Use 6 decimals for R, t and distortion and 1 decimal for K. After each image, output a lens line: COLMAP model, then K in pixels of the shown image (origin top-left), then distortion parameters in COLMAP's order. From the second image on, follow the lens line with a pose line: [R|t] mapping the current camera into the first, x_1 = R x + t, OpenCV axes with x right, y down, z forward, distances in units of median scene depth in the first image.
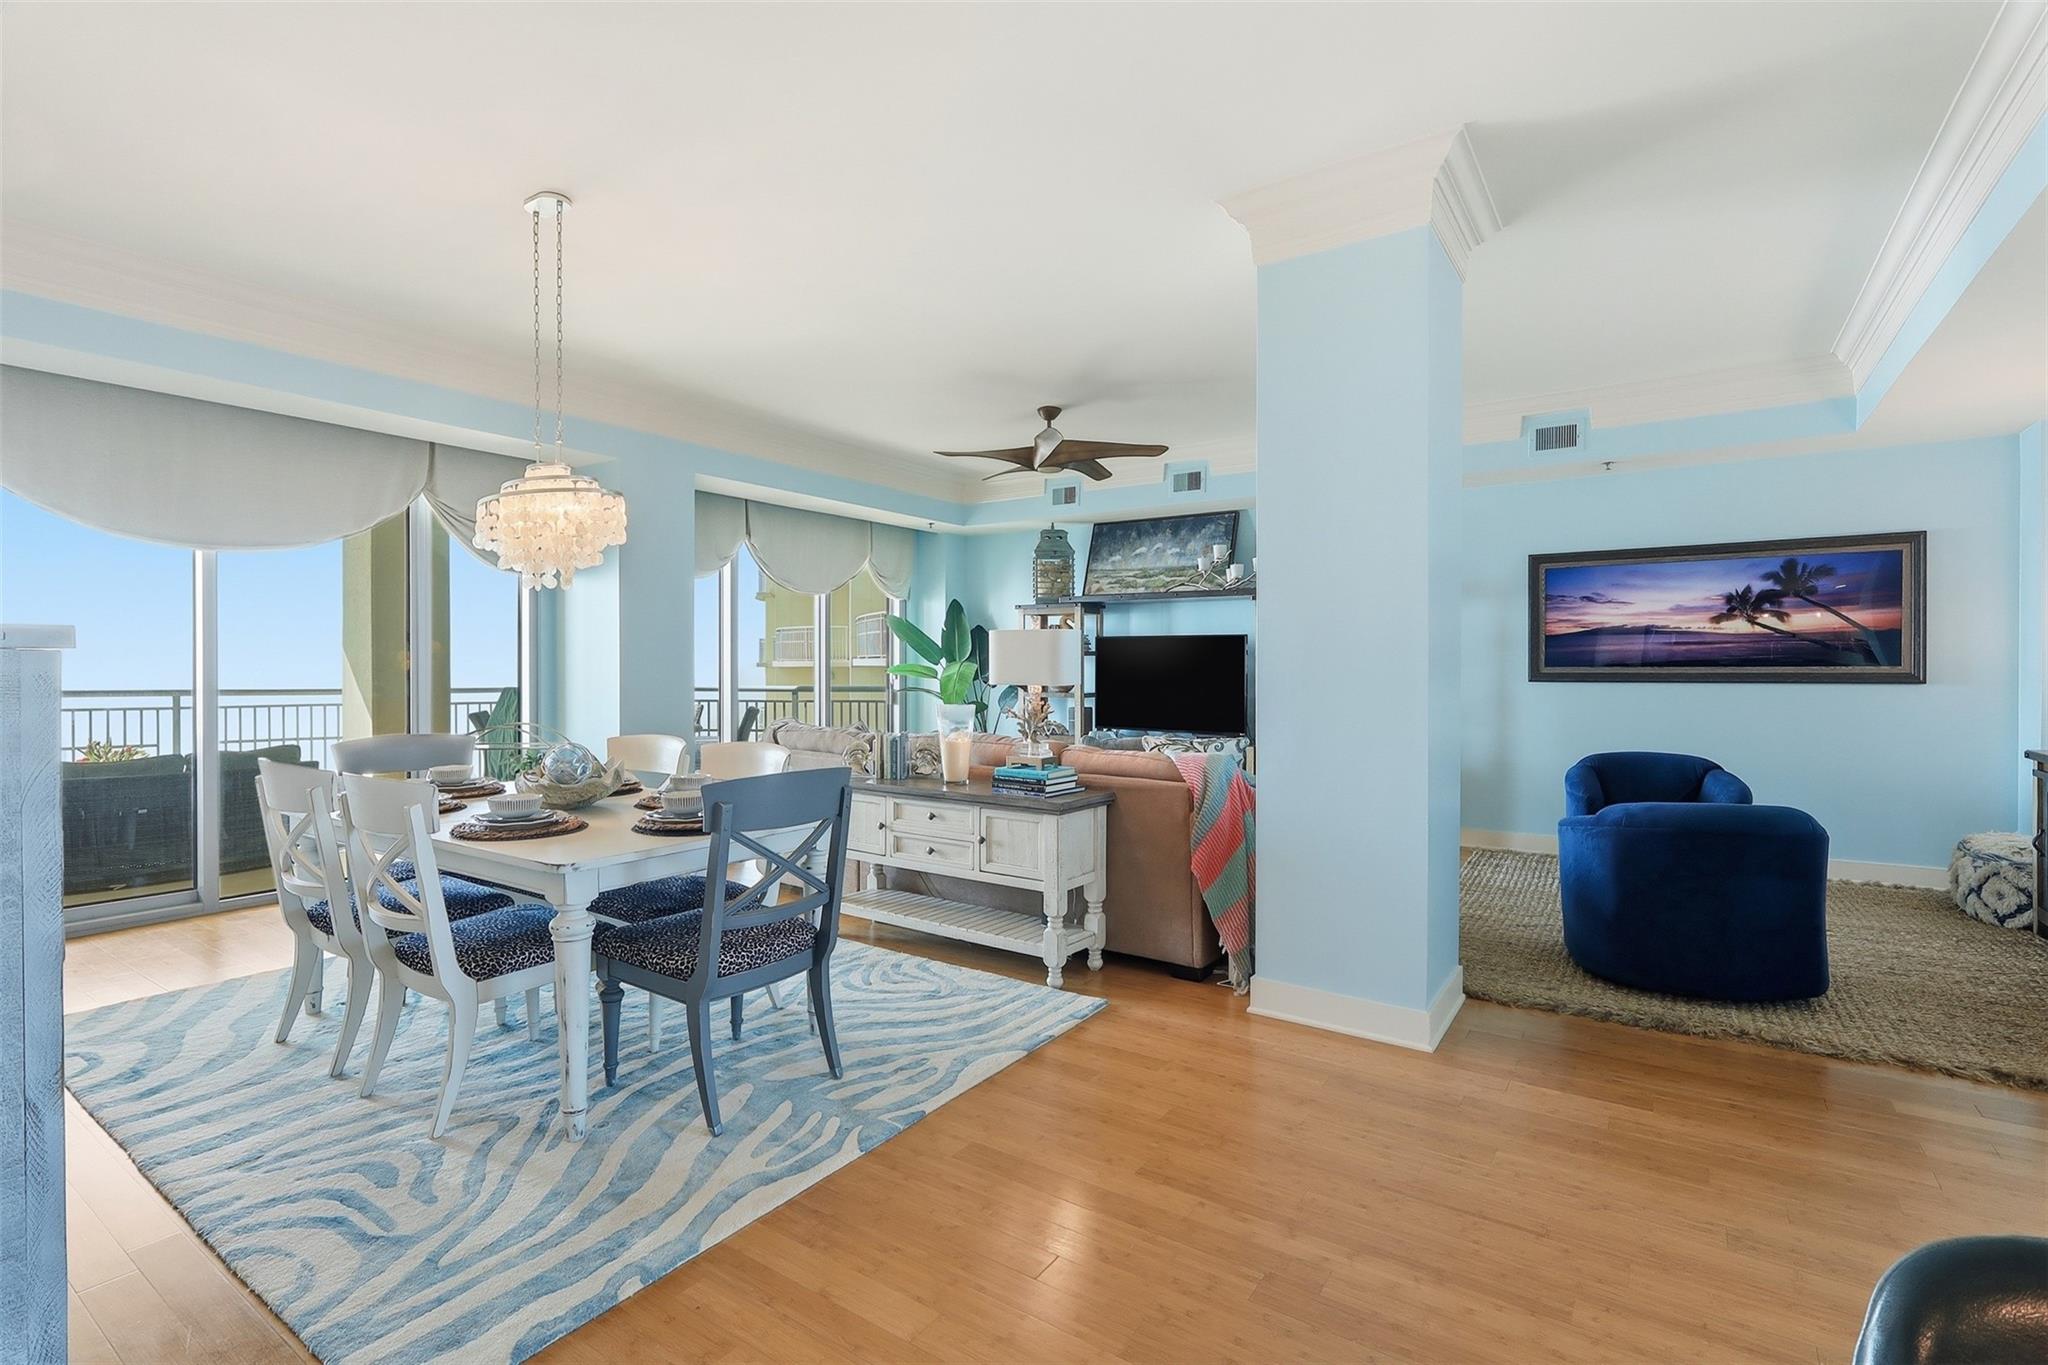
lens RADIAL K [[965.1, 0, 1022.9], [0, 965.1, 677.4], [0, 0, 1]] dist [0.002069, 0.000701]
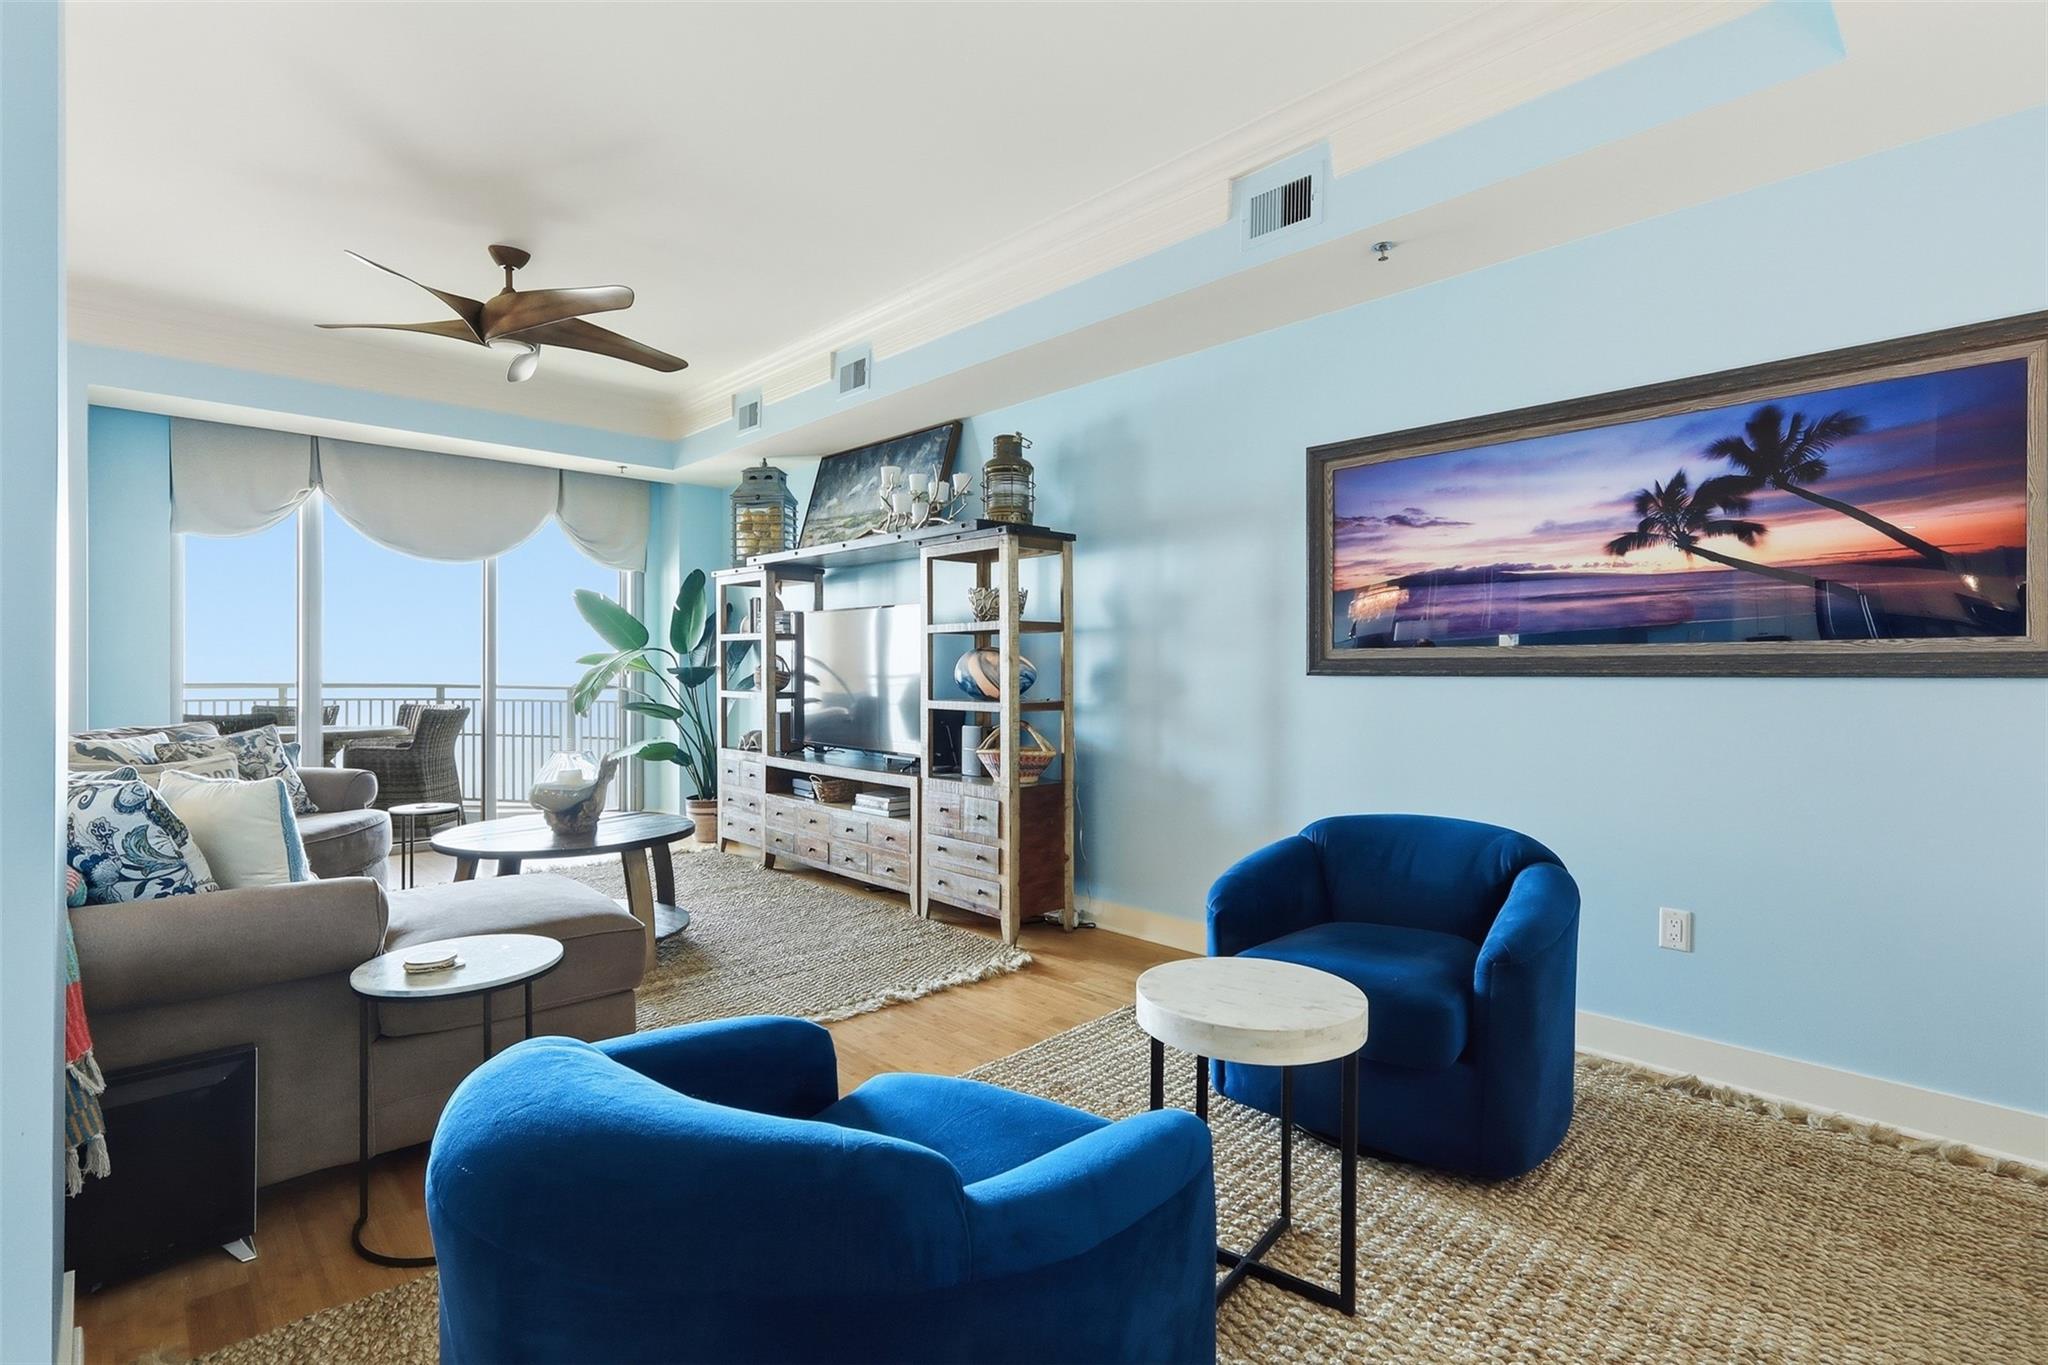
lens RADIAL K [[965.1, 0, 1062.3], [0, 965.1, 668.6], [0, 0, 1]] dist [0.002069, 0.000701]
pose [[0.976677, 0.001461, -0.214707, 0.546642], [-0.004699, 0.999883, -0.014571, 0.009593], [0.214661, 0.015240, 0.976570, 0.465388]]
